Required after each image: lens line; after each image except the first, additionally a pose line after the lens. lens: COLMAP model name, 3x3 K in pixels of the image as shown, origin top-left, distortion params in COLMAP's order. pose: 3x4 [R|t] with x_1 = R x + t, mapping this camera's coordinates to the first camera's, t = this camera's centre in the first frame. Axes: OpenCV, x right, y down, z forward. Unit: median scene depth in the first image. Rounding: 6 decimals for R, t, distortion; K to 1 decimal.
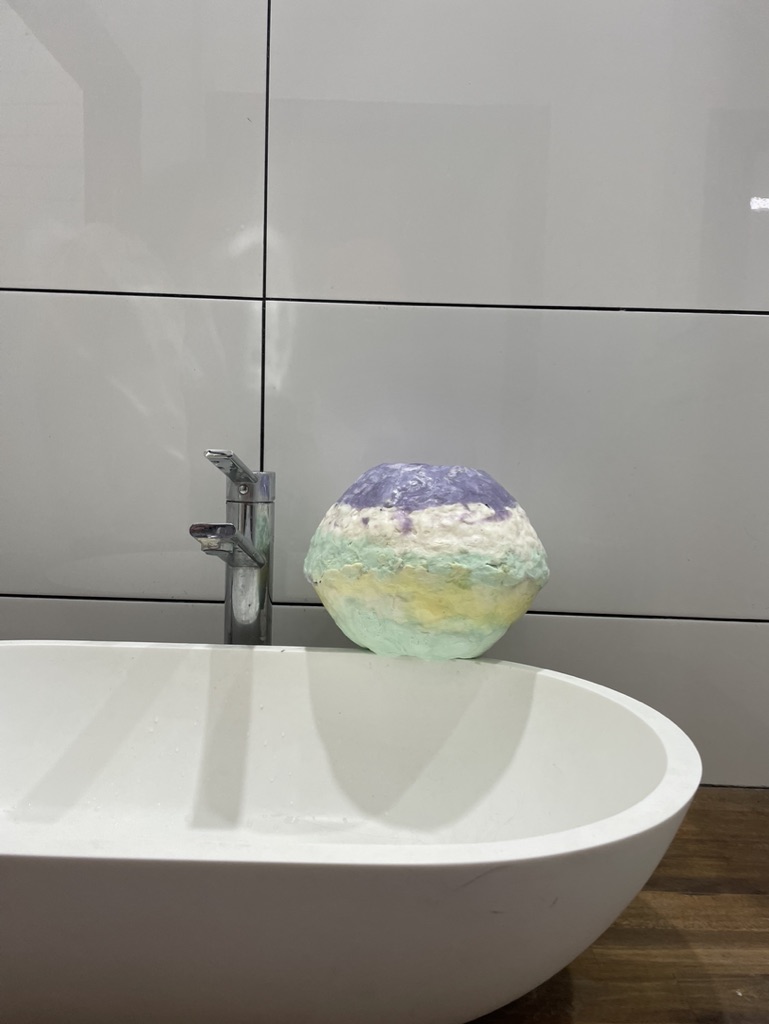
lens RADIAL K [[775.4, 0, 384.3], [0, 775.4, 504.1], [0, 0, 1]] dist [0.075055, -0.040182]
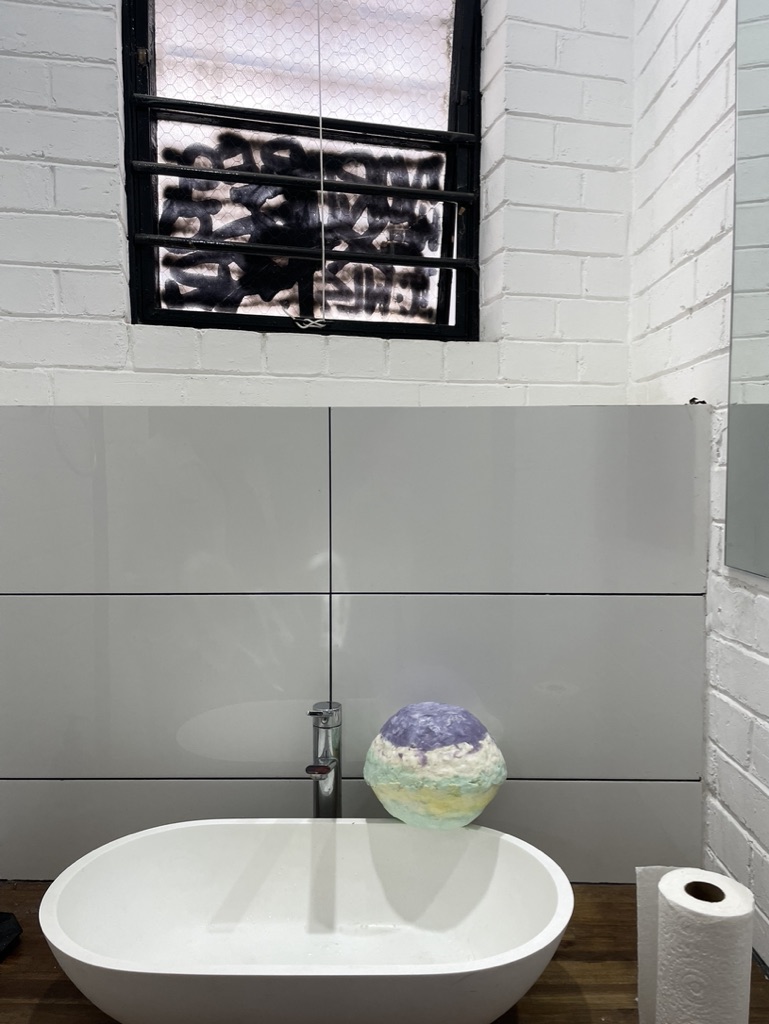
lens RADIAL K [[775.4, 0, 385.4], [0, 775.4, 516.3], [0, 0, 1]] dist [0.075055, -0.040182]
pose [[0.999511, -0.031282, 0.000301, -0.042198], [0.031283, 0.999501, -0.004404, -0.516918], [-0.000163, 0.004412, 0.999990, -0.788576]]
